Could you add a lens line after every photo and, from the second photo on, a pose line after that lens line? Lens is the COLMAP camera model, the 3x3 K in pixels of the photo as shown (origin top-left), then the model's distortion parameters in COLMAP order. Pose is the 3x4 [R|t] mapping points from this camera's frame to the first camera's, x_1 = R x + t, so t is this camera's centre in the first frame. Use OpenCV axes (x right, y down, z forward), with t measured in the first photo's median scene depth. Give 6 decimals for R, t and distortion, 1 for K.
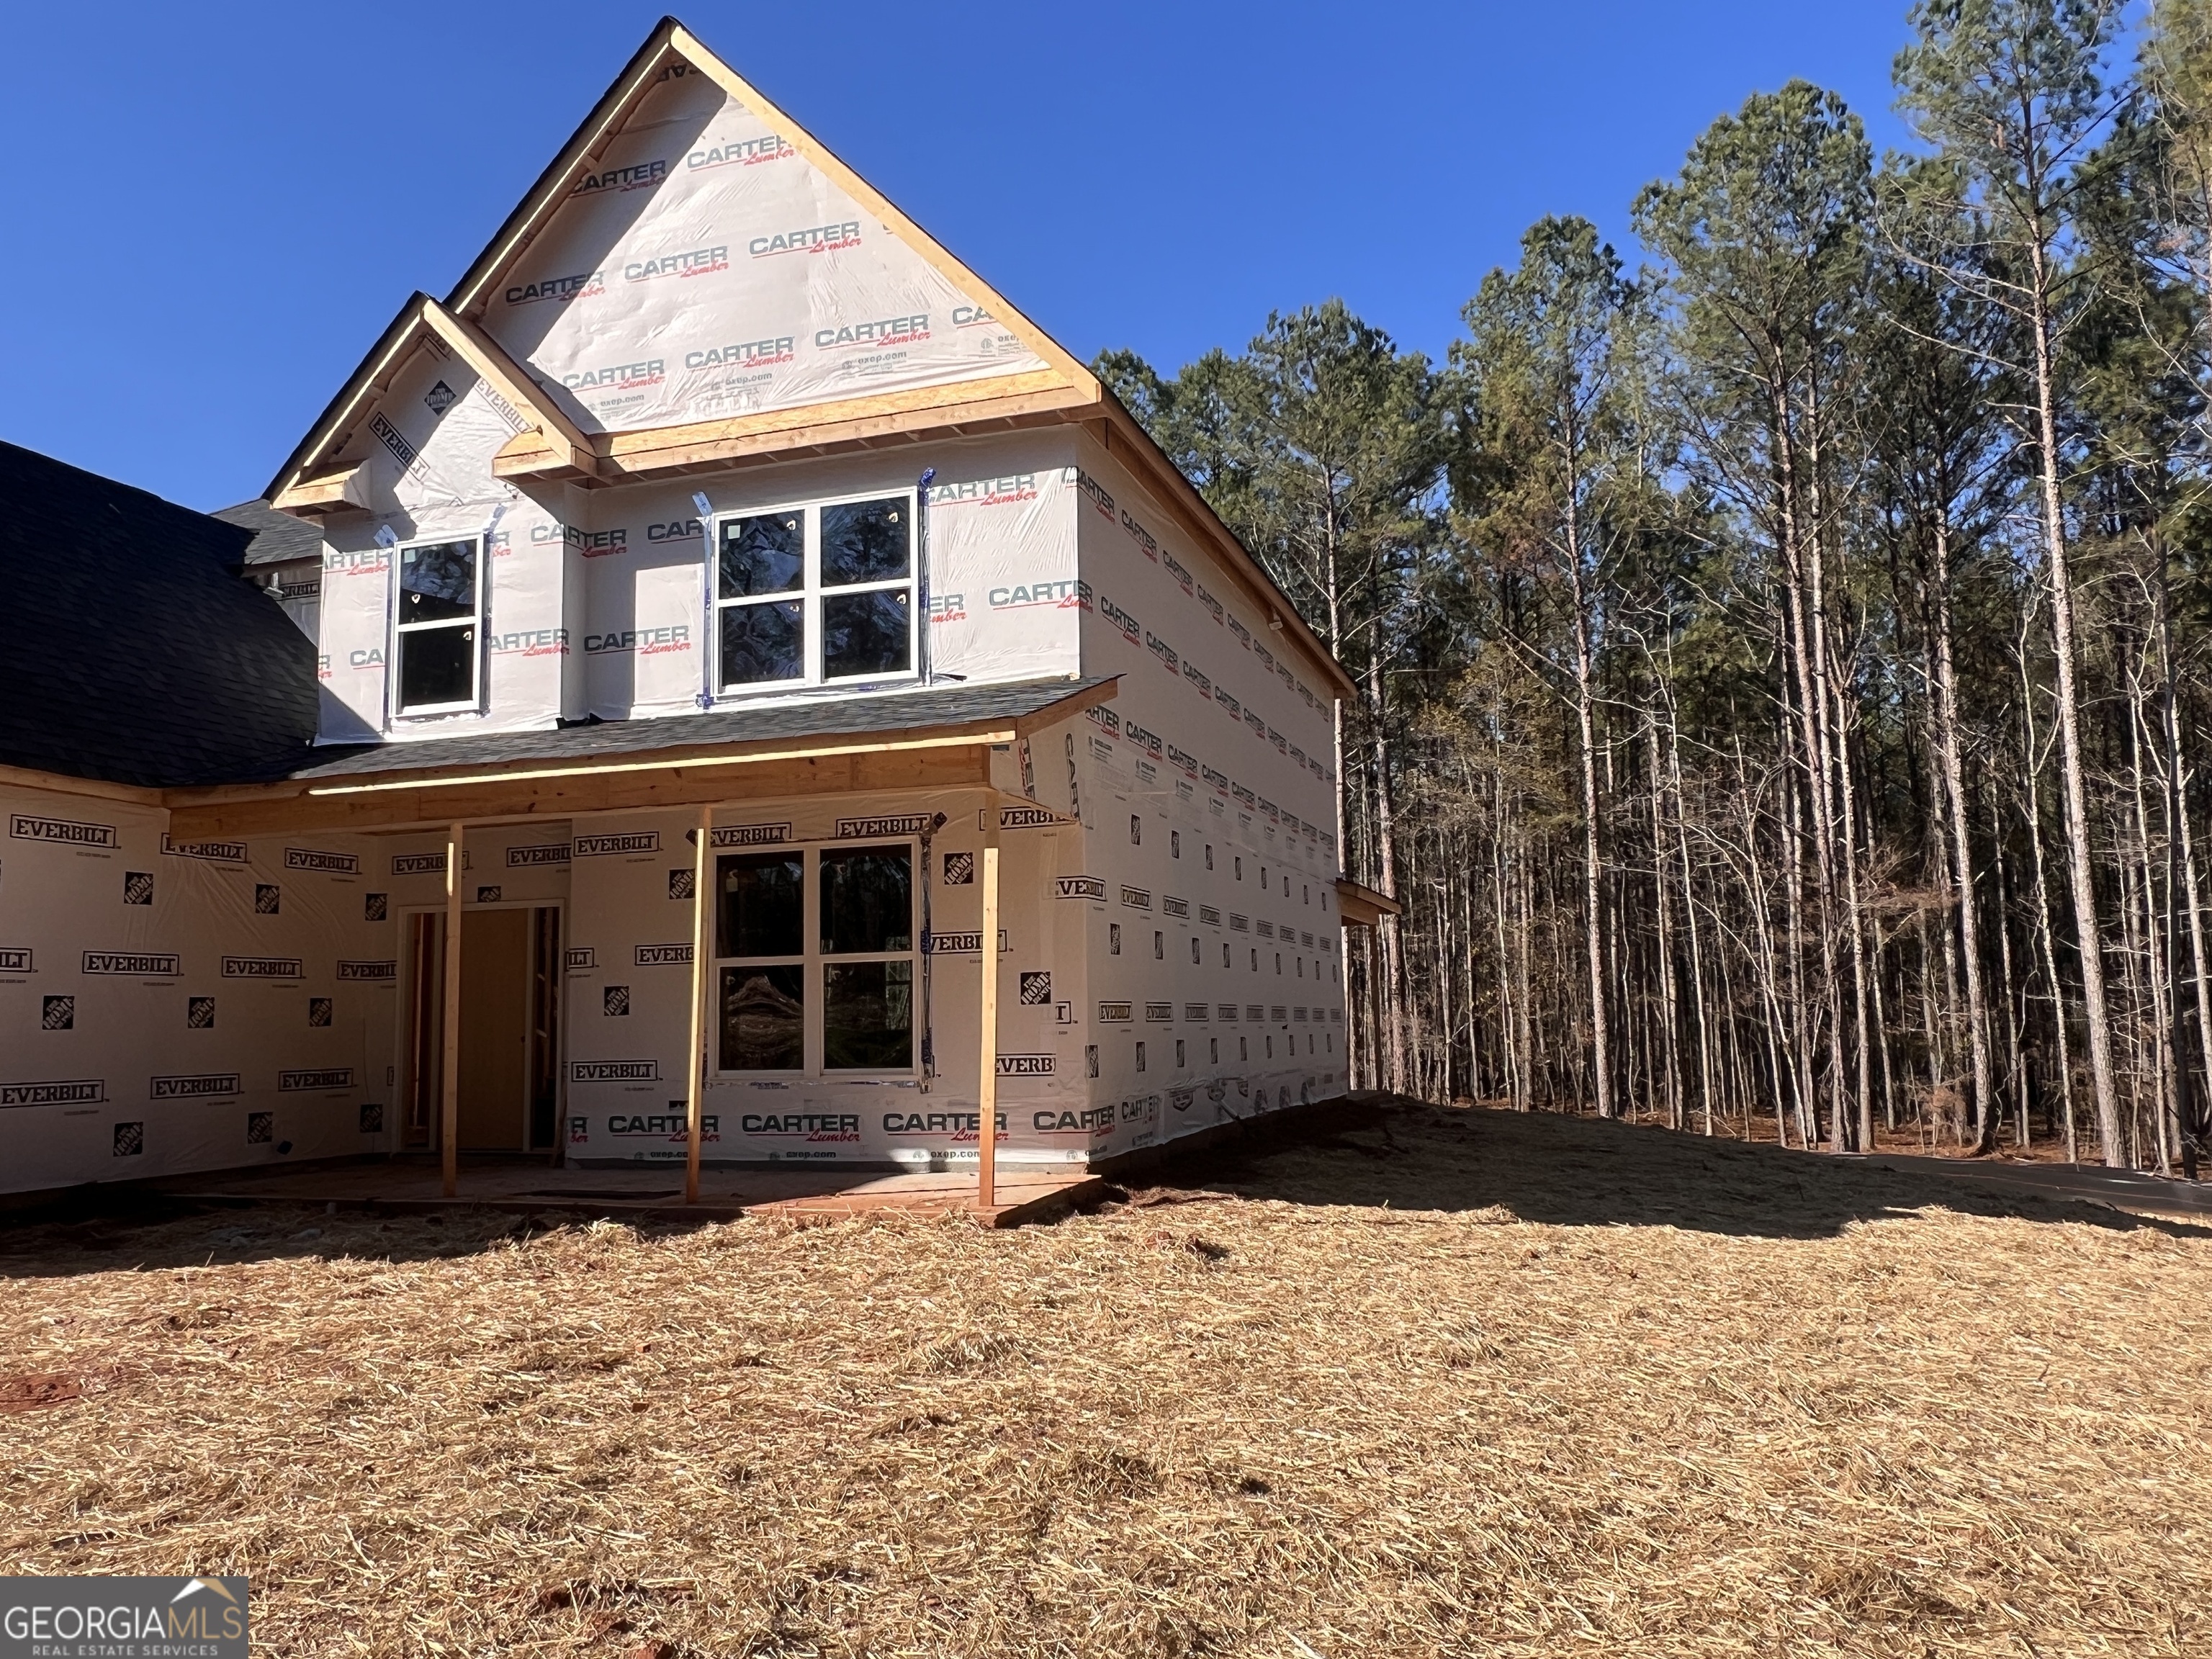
lens RADIAL K [[1587.9, 0, 1068.9], [0, 1587.9, 826.5], [0, 0, 1]] dist [-0.006547, -0.002834]
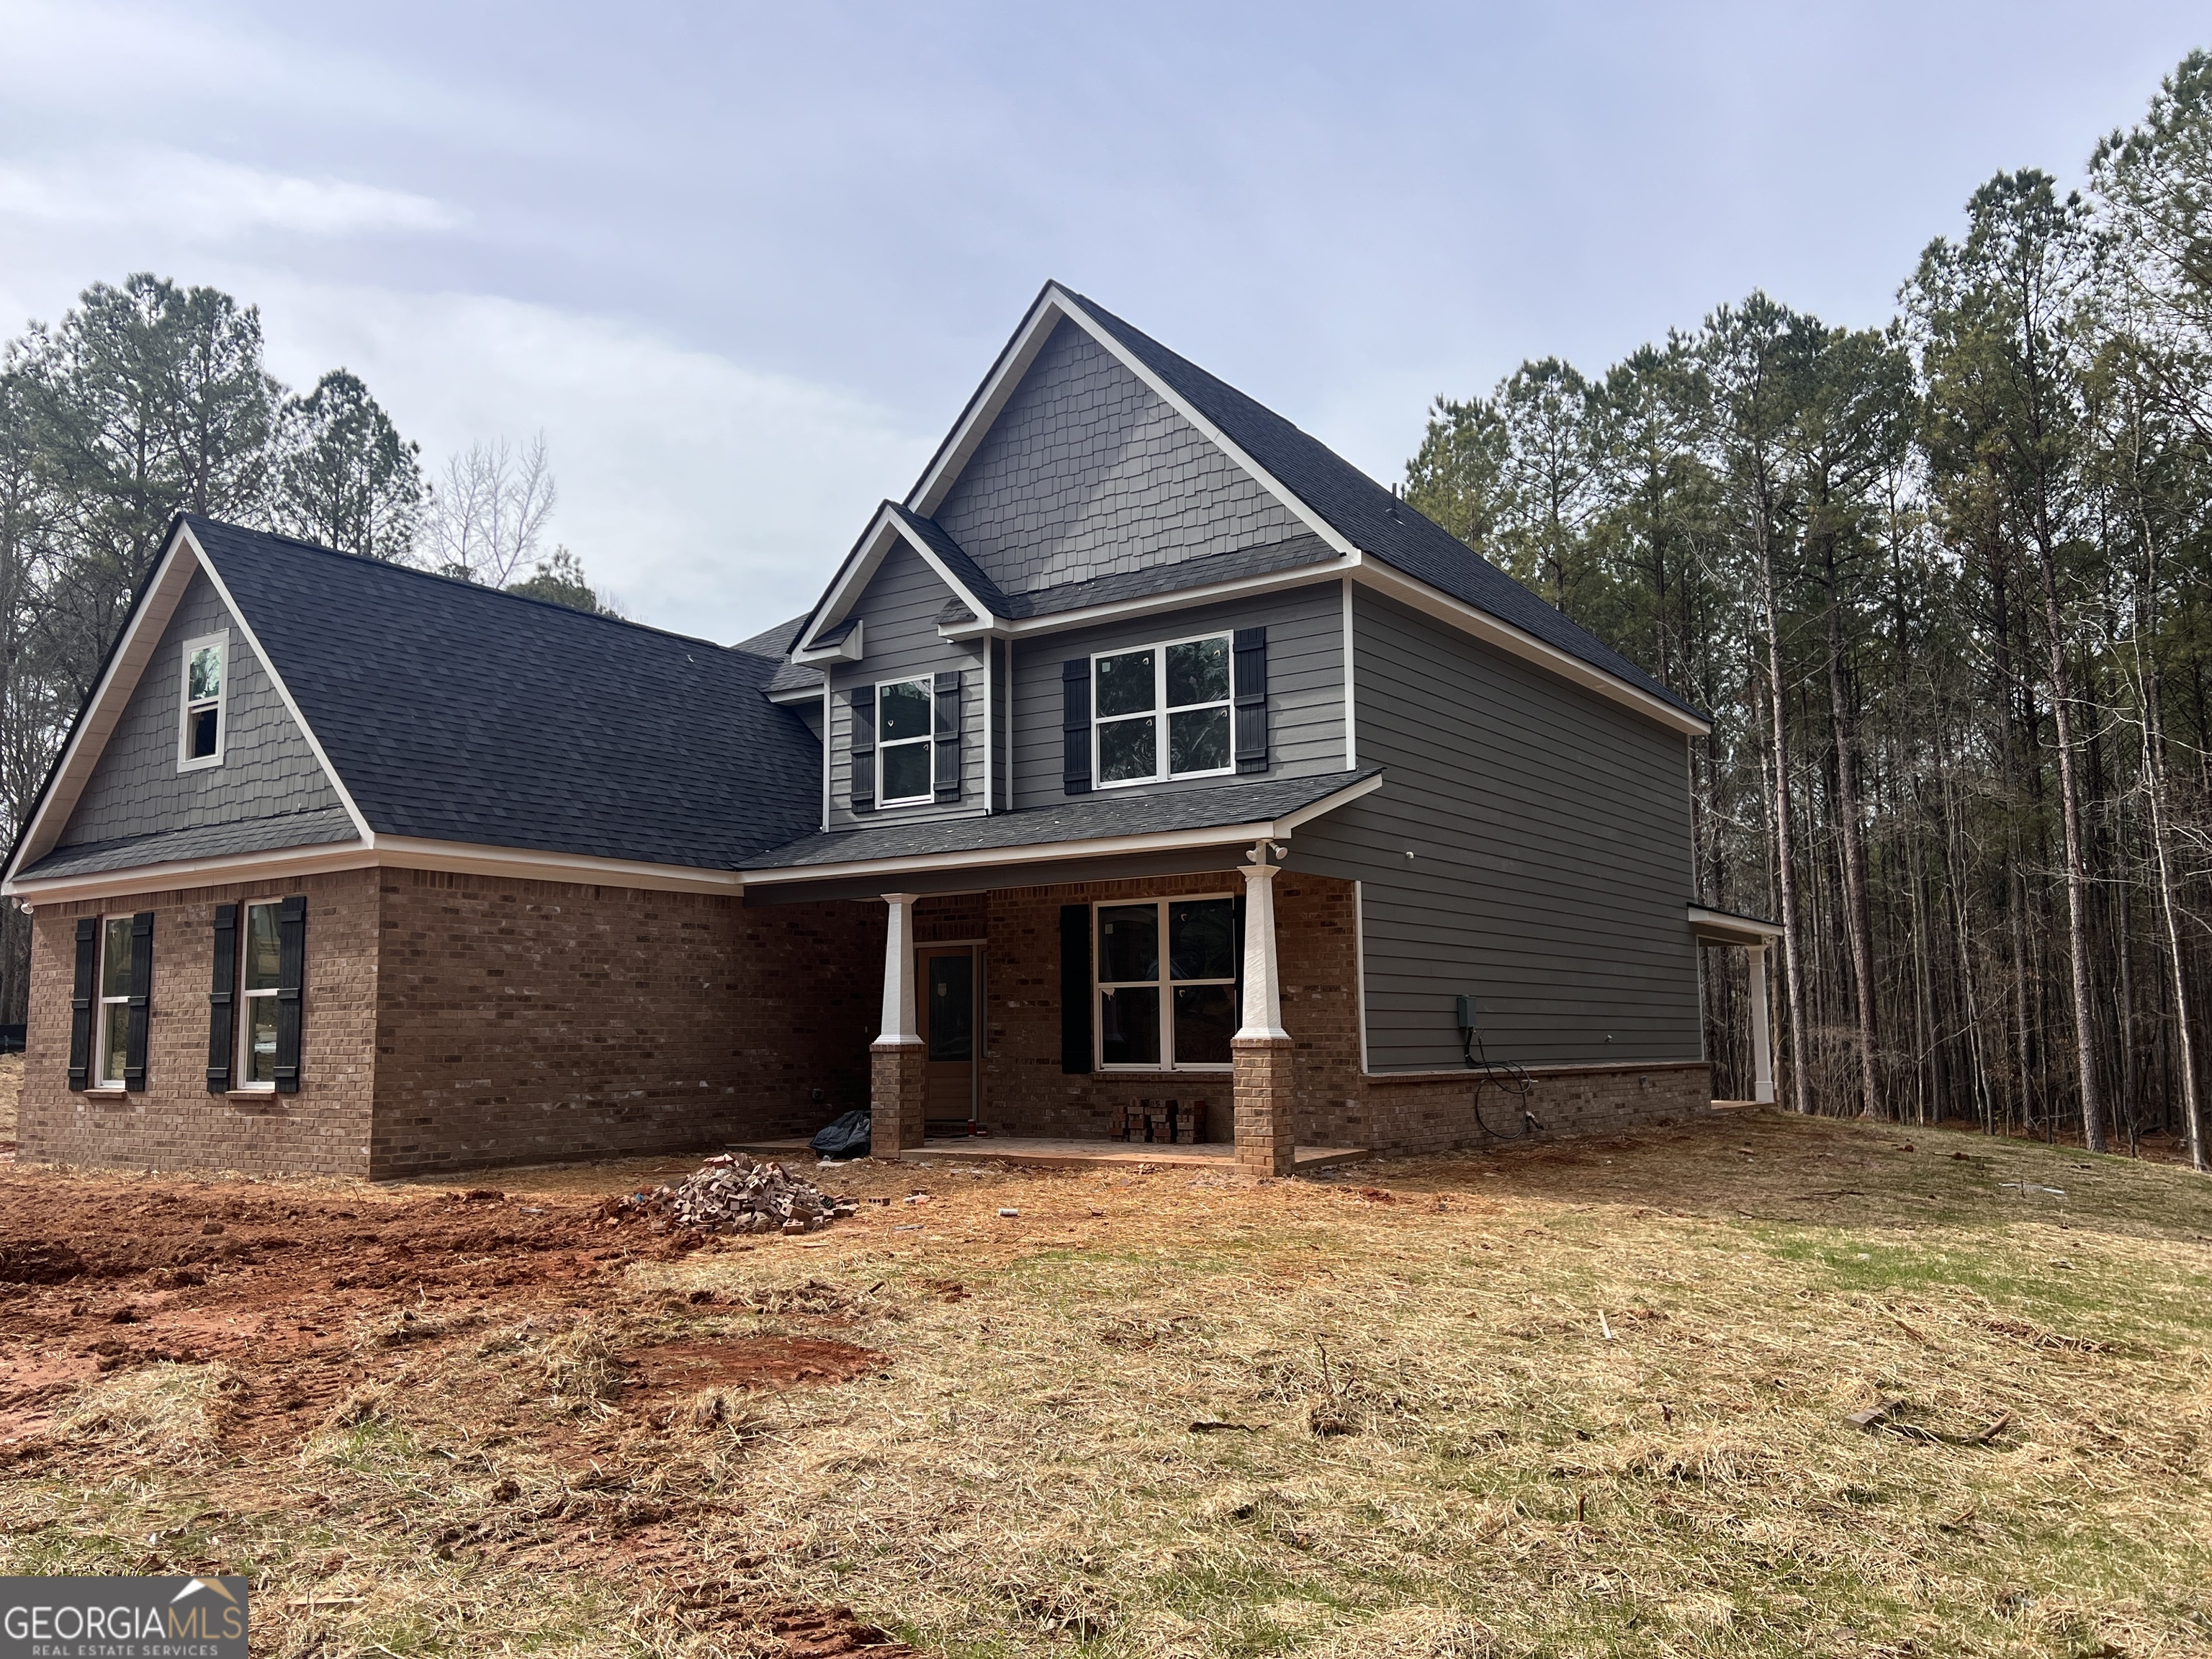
lens RADIAL K [[1726.3, 0, 1106.0], [0, 1726.3, 829.5], [0, 0, 1]] dist [0.115187, -0.167711]
pose [[0.963476, -0.031215, -0.265969, 0.178838], [0.031693, 0.999495, -0.002495, -0.043153], [0.265912, -0.006025, 0.963978, -0.429032]]
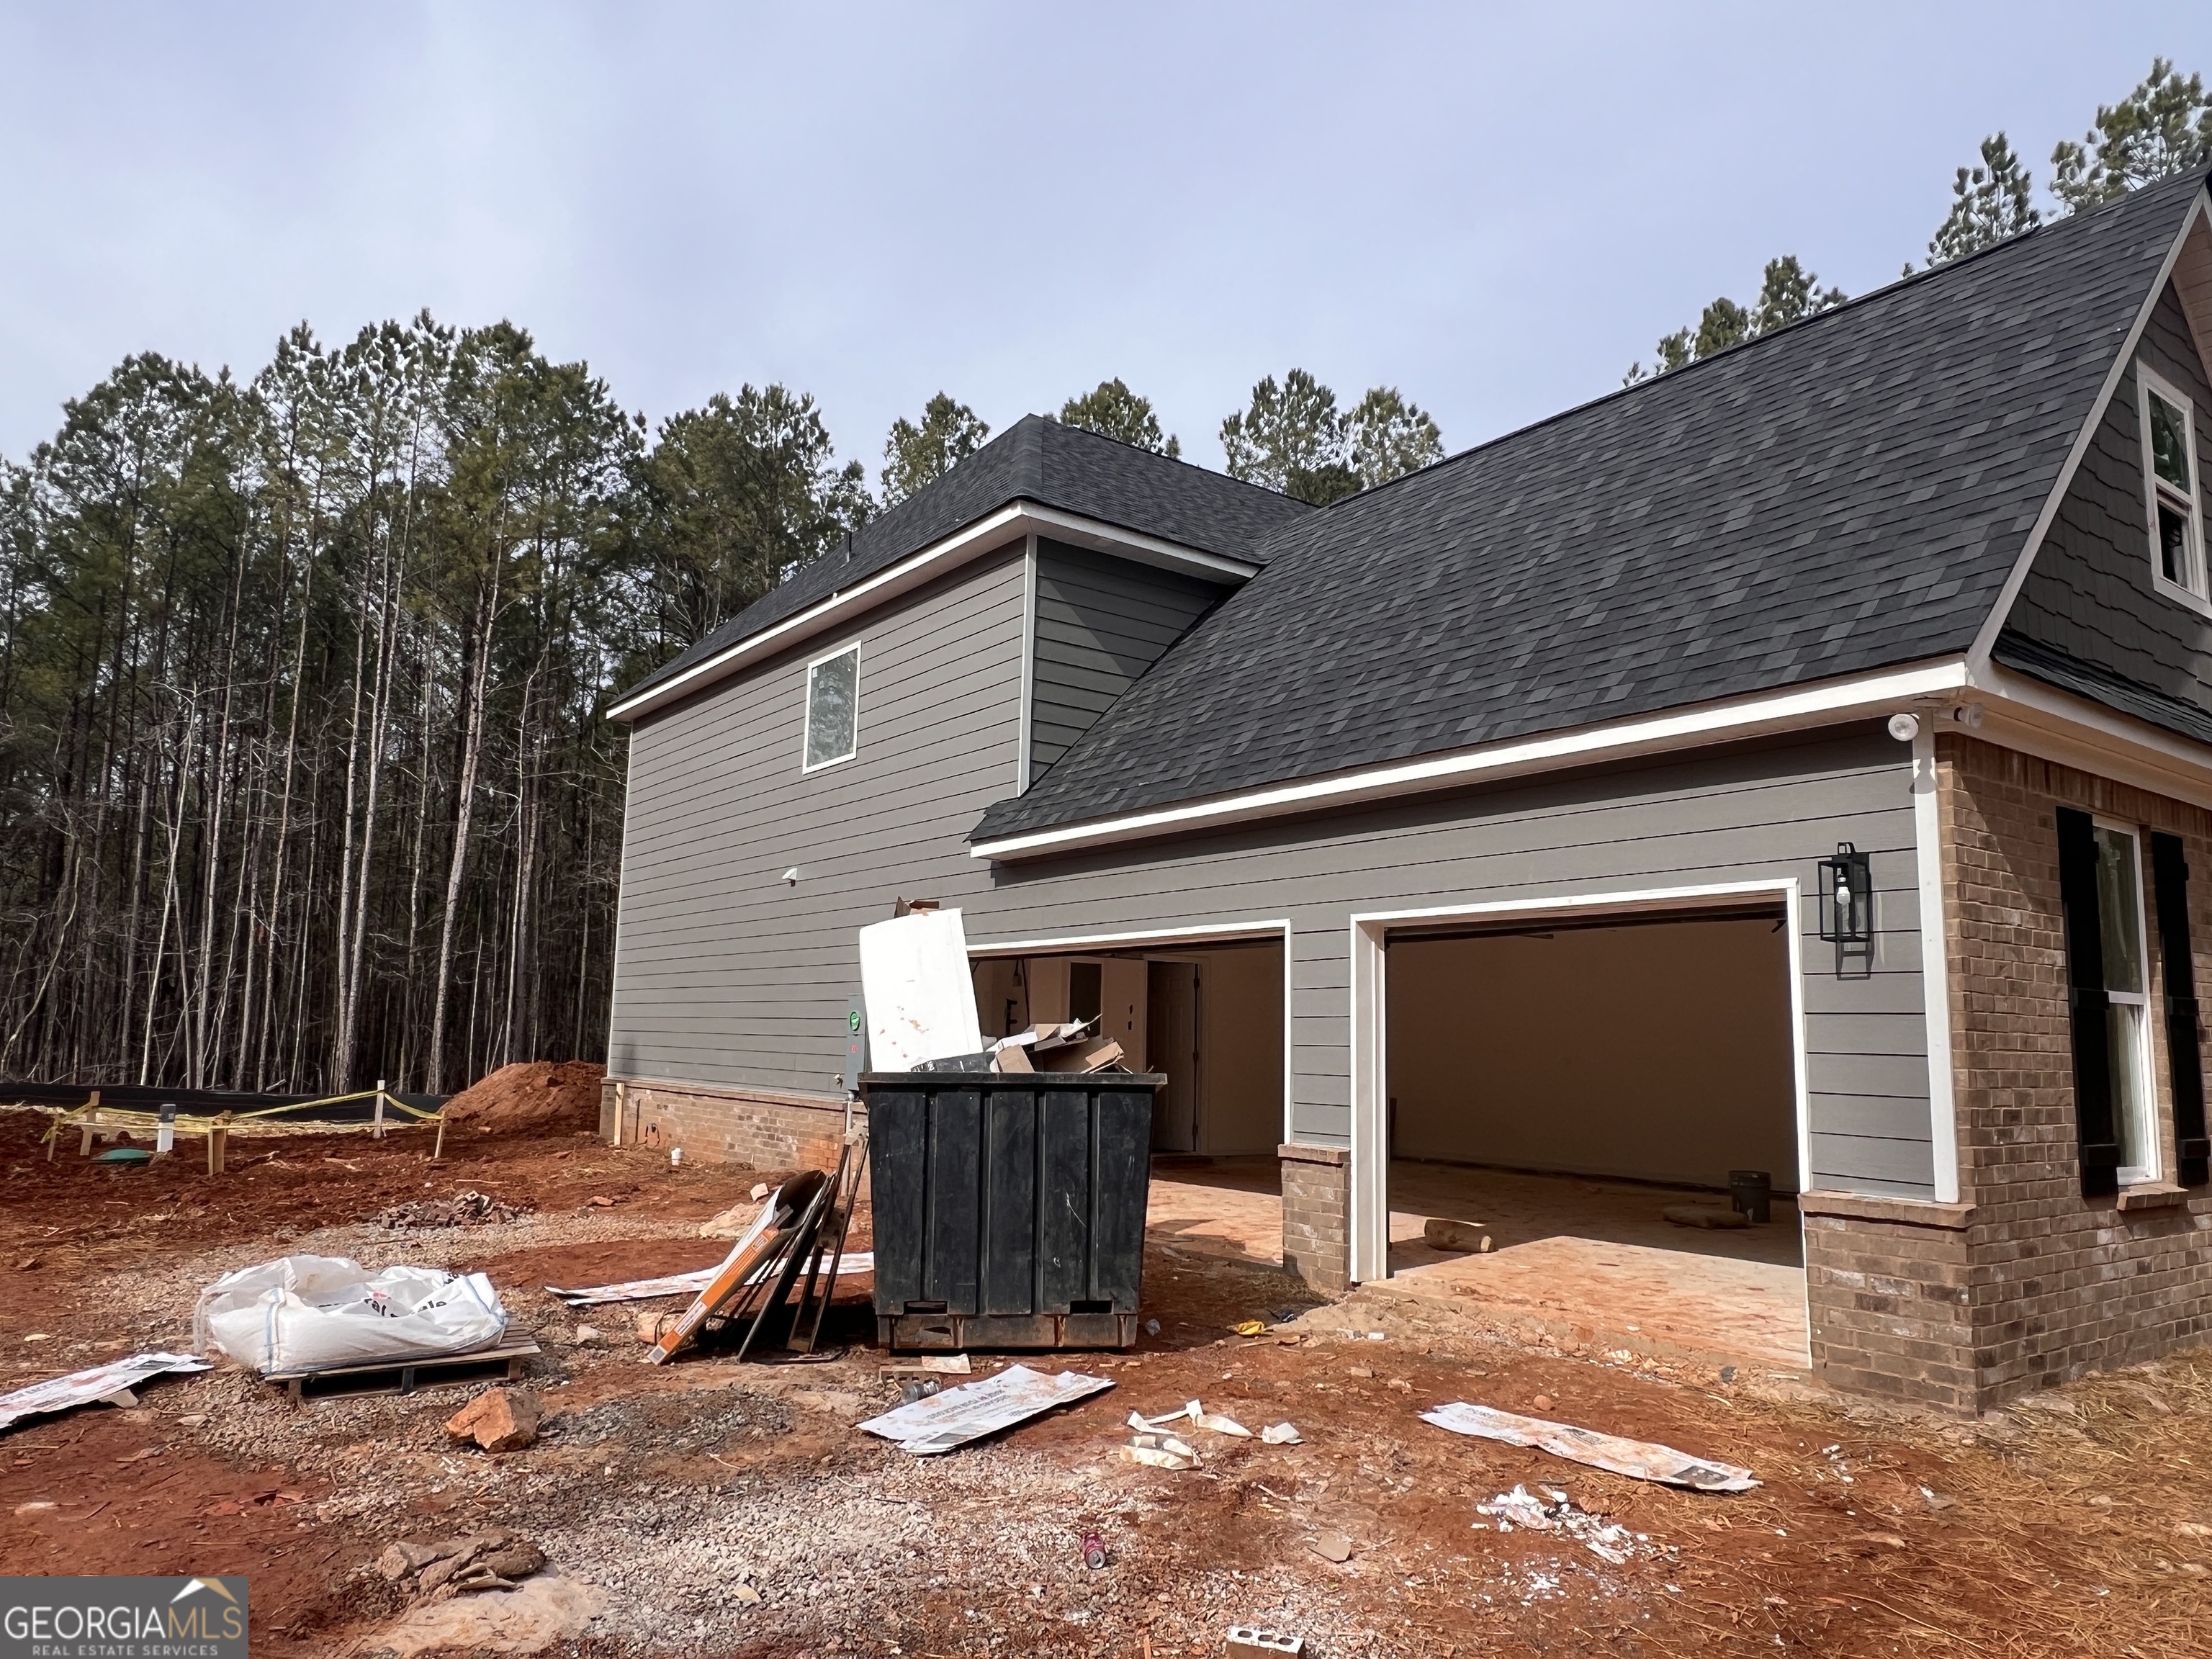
lens RADIAL K [[1495.0, 0, 1106.0], [0, 1495.0, 829.5], [0, 0, 1]] dist [0.001320, -0.001080]
pose [[0.554430, 0.139306, 0.820488, -1.701371], [-0.124994, 0.988646, -0.083394, 0.101204], [-0.822790, -0.056320, 0.565548, 0.745731]]
